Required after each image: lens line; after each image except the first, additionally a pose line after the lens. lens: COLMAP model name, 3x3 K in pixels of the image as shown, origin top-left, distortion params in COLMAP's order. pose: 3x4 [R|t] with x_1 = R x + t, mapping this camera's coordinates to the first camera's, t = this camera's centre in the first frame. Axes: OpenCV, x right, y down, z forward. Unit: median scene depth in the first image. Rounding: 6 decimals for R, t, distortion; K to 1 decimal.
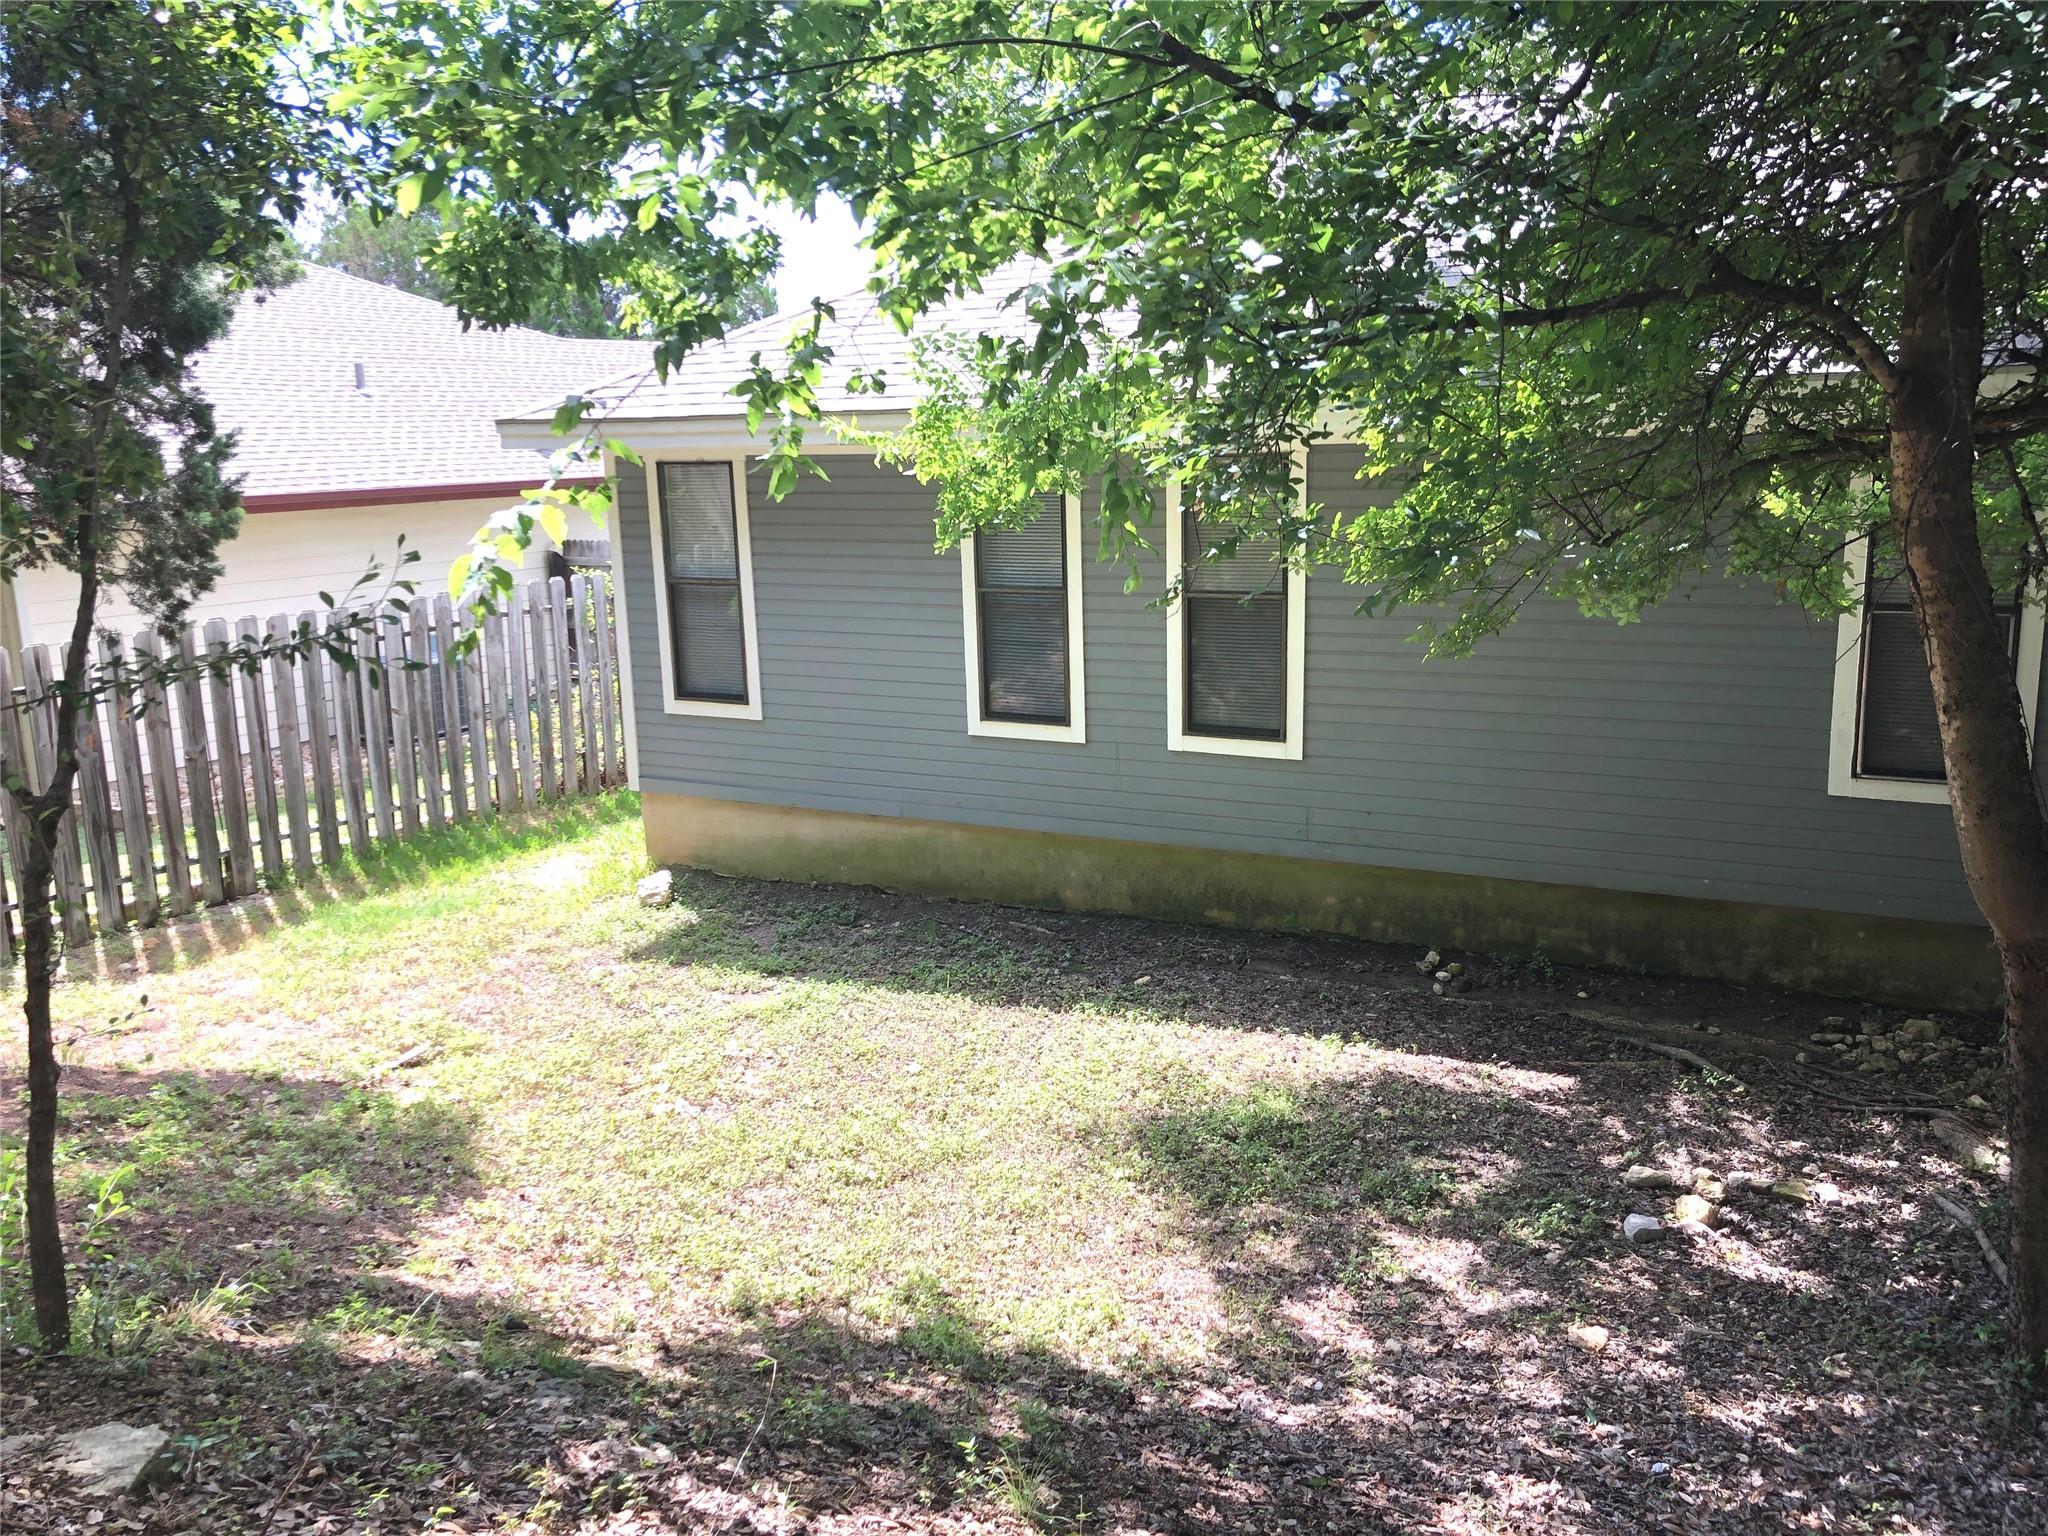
lens RADIAL K [[1667.4, 0, 1024.0], [0, 1667.4, 768.0], [0, 0, 1]] dist [0.015080, -0.012651]
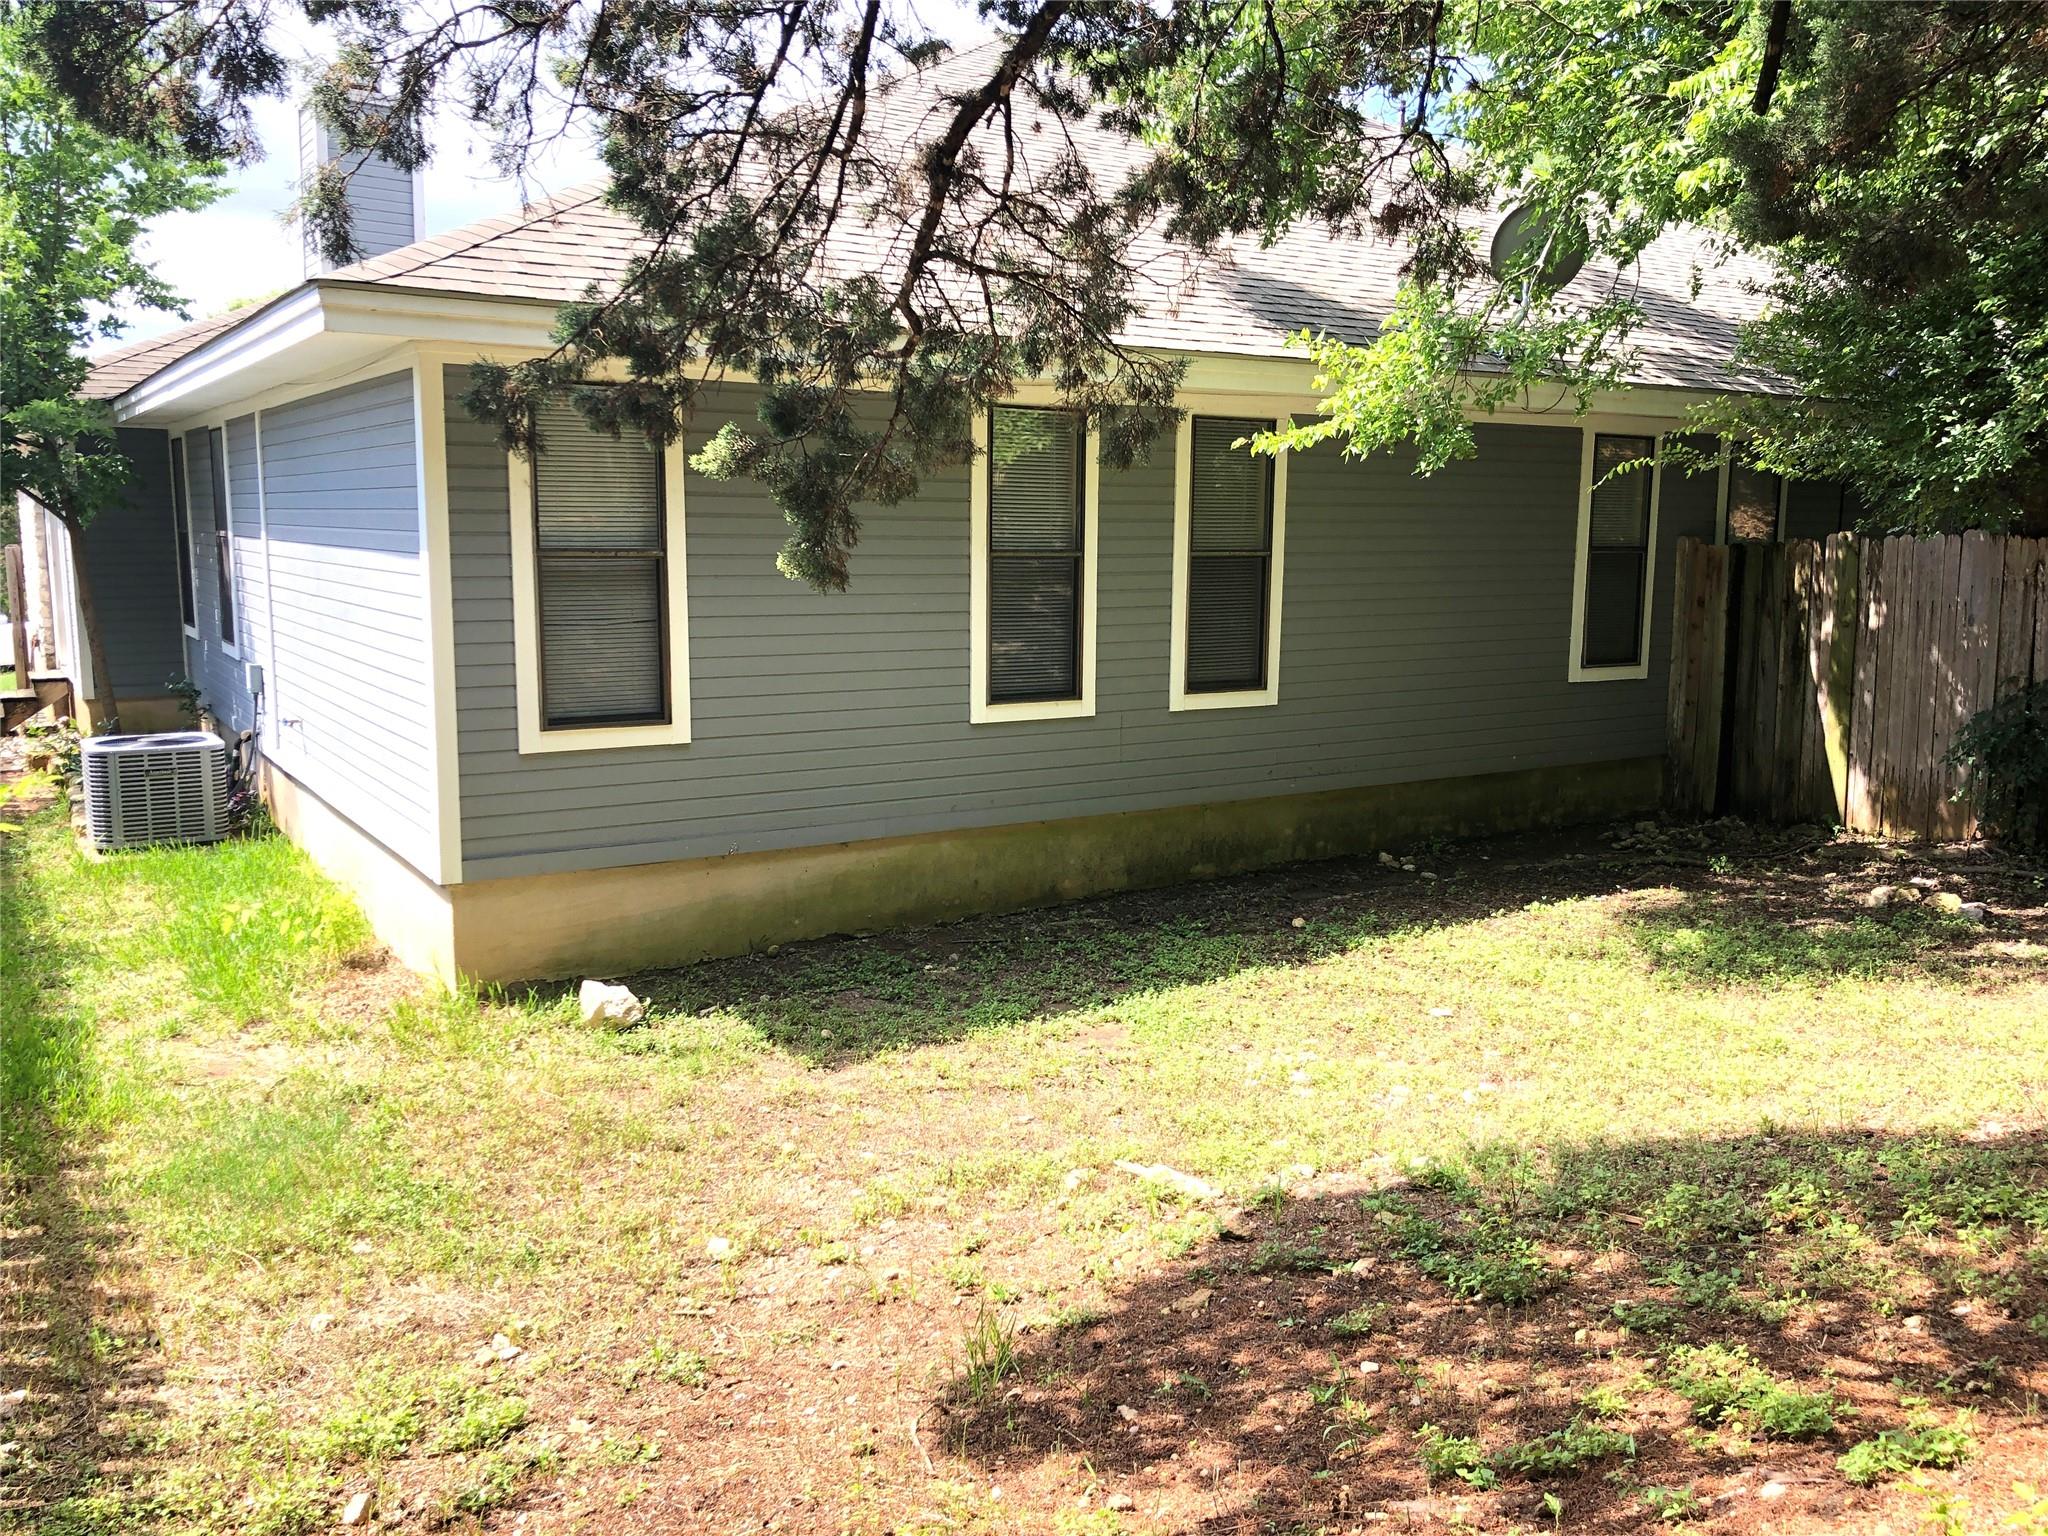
lens RADIAL K [[1667.4, 0, 1024.0], [0, 1667.4, 768.0], [0, 0, 1]] dist [0.015080, -0.012651]
pose [[0.476855, -0.096179, 0.873704, -0.811255], [0.152934, 0.987913, 0.025283, -0.015557], [-0.865575, 0.121563, 0.485800, 0.580602]]
